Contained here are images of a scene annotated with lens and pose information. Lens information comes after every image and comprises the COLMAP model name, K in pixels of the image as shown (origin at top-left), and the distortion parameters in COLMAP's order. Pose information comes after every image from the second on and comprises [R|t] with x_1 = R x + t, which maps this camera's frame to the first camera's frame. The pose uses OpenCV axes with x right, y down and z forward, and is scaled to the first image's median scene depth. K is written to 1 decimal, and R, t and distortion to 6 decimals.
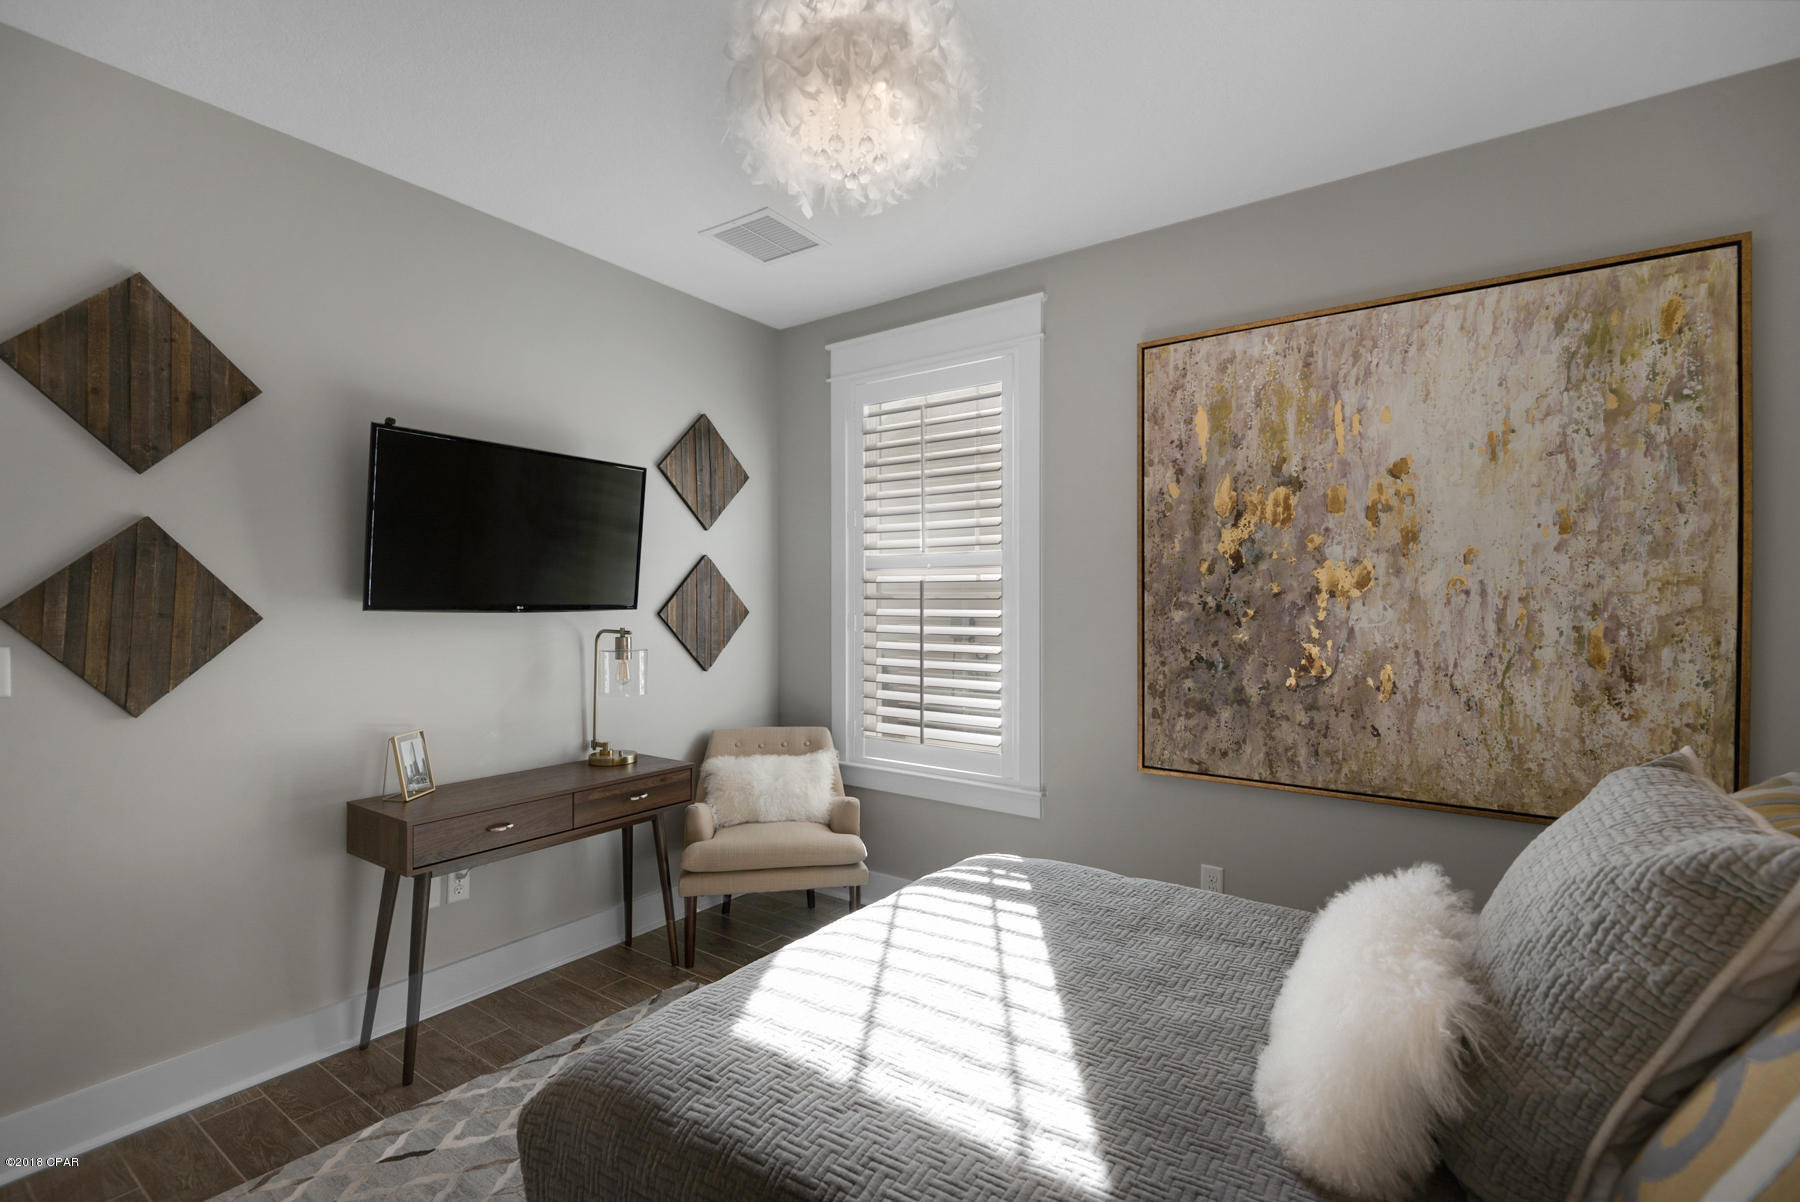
lens RADIAL K [[822.2, 0, 884.0], [0, 822.2, 596.6], [0, 0, 1]] dist [0.037756, -0.024290]
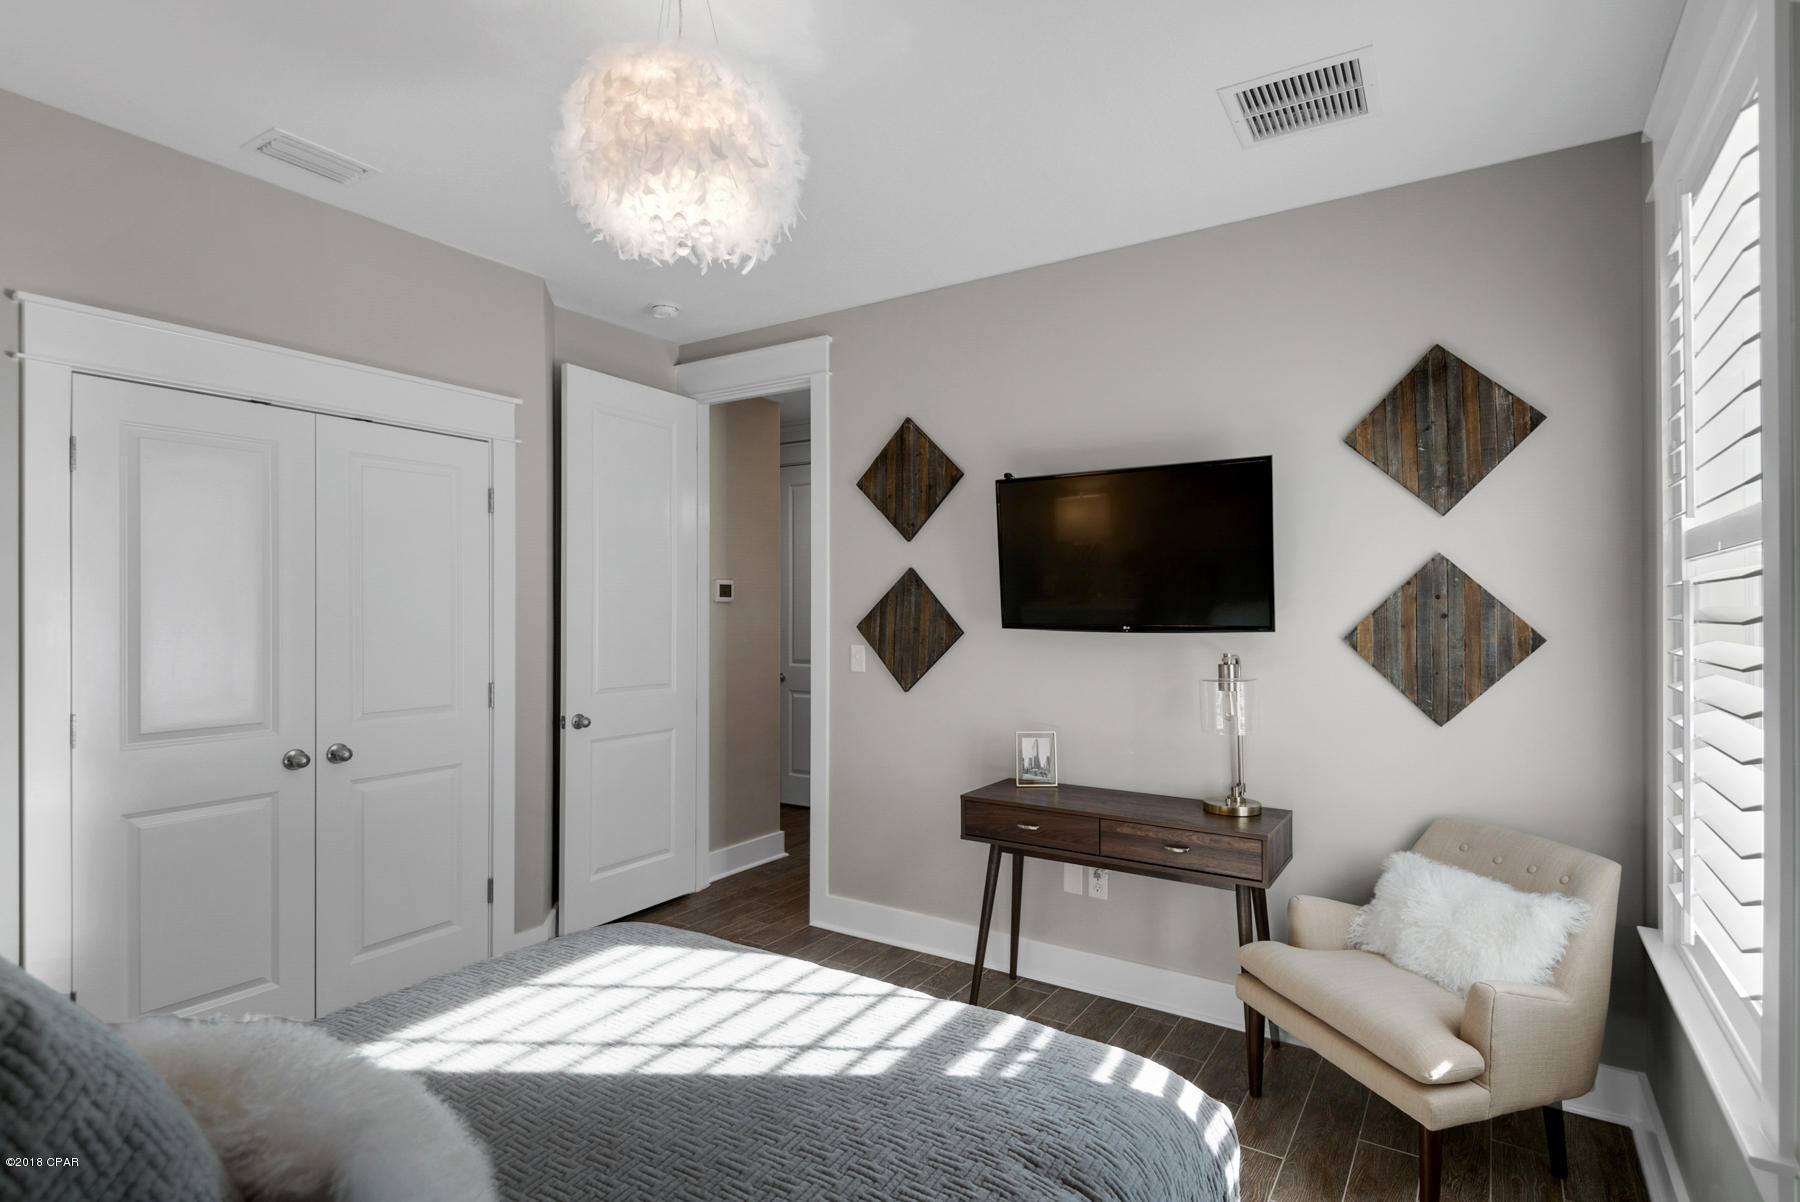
lens RADIAL K [[898.1, 0, 893.6], [0, 898.1, 602.3], [0, 0, 1]] dist [0.019687, -0.000925]
pose [[0.050524, -0.013301, -0.998634, 0.822361], [0.007602, 0.999887, -0.012934, -0.007085], [0.998694, -0.006938, 0.050620, 0.856840]]
